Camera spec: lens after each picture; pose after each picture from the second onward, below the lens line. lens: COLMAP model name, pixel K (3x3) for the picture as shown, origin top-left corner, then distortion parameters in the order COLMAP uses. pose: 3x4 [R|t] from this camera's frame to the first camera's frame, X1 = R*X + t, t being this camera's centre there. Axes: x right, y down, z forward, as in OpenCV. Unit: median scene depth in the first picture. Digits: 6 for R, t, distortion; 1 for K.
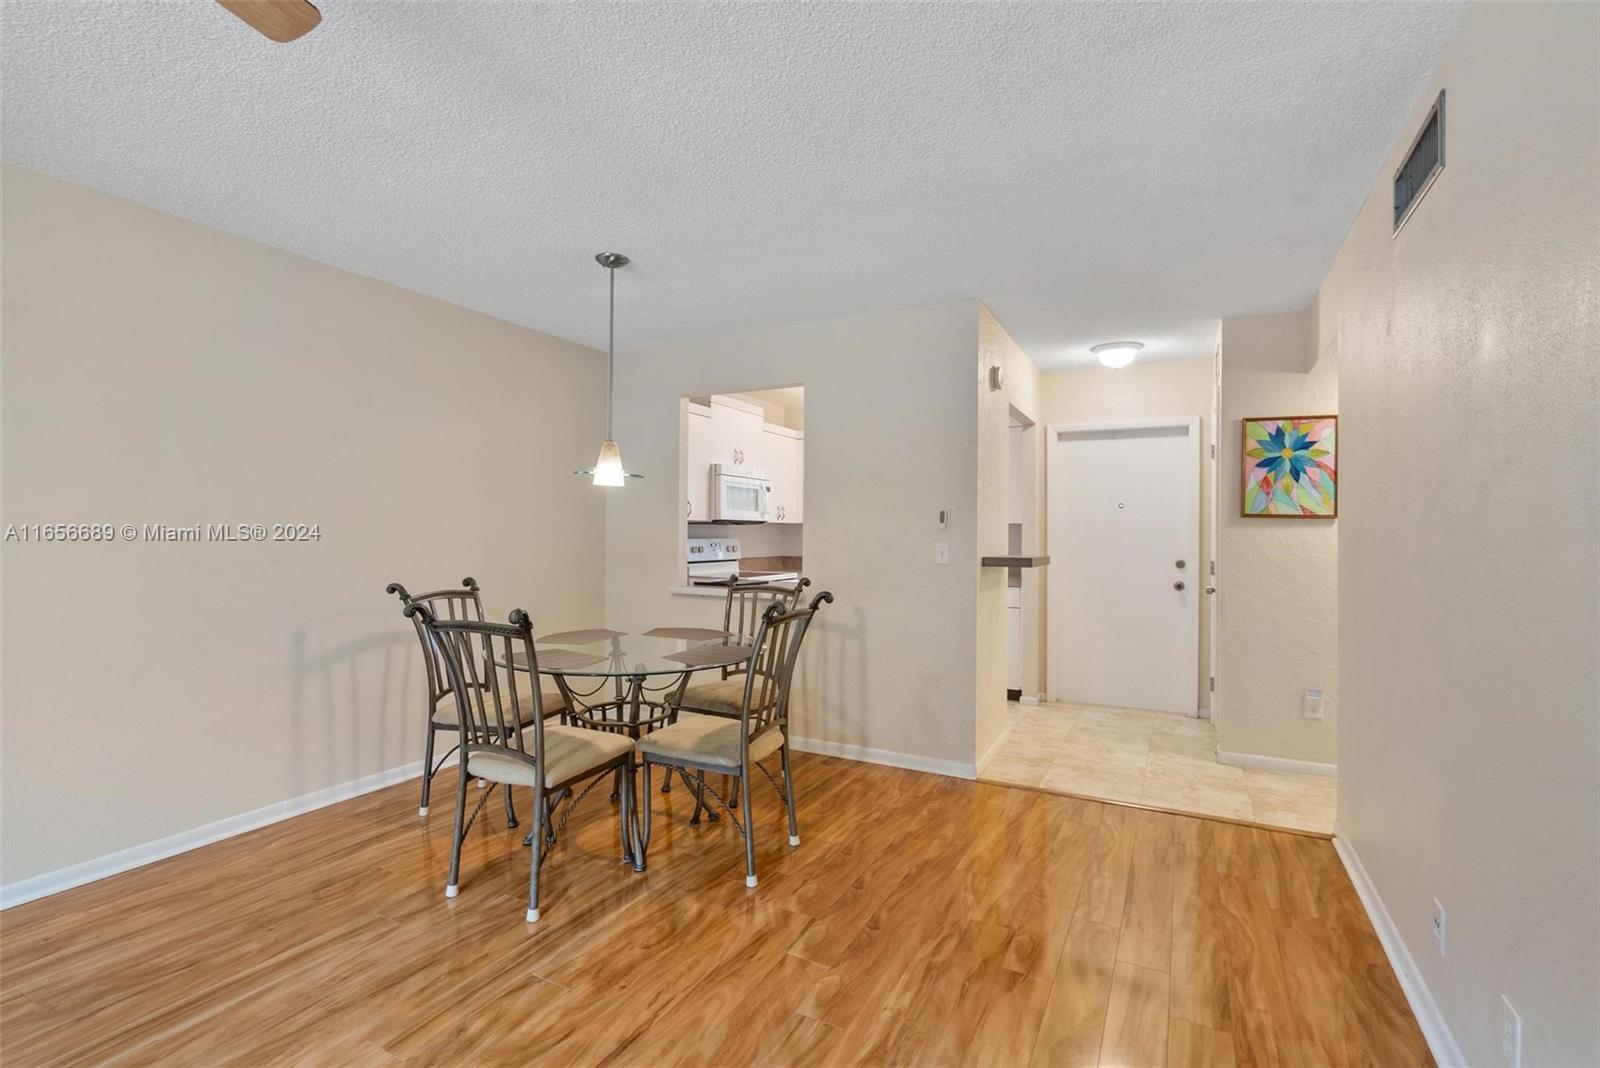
lens RADIAL K [[750.5, 0, 786.6], [0, 750.5, 503.0], [0, 0, 1]] dist [-0.002012, 0.000995]
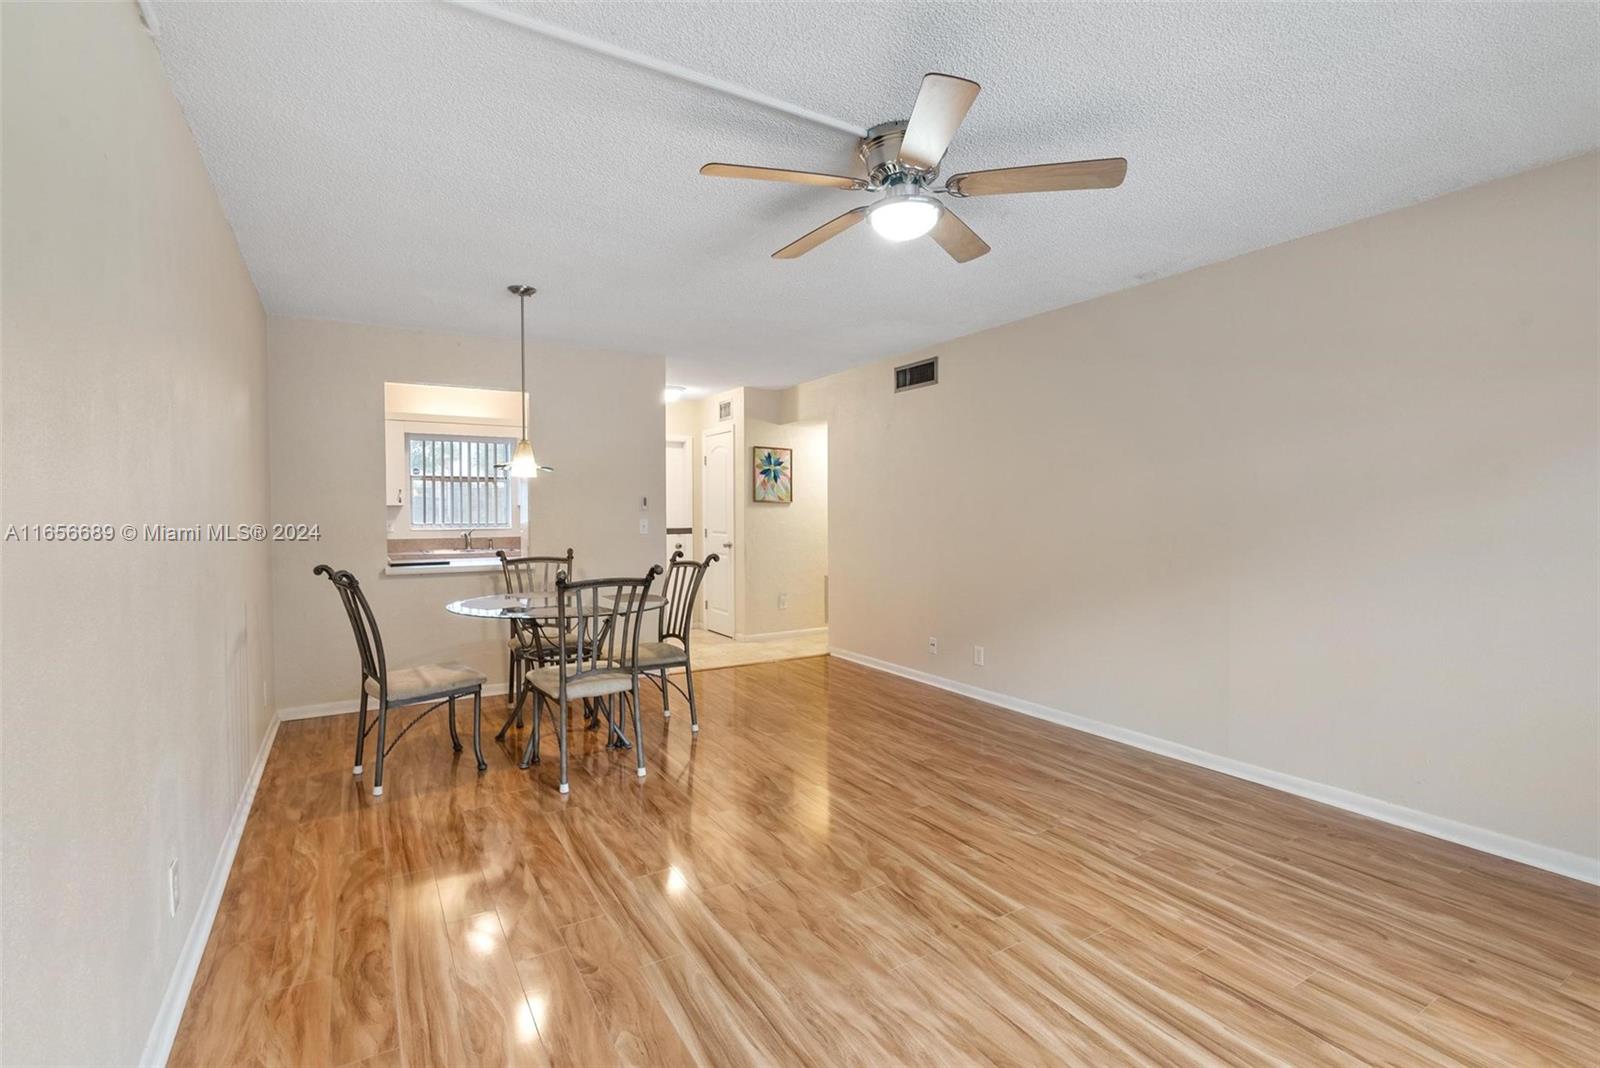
lens RADIAL K [[750.5, 0, 786.6], [0, 750.5, 503.0], [0, 0, 1]] dist [-0.002012, 0.000995]
pose [[0.523112, -0.004196, 0.852254, -0.922444], [0.009779, 0.999952, -0.001079, 0.025113], [-0.852208, 0.008899, 0.523128, 0.004042]]
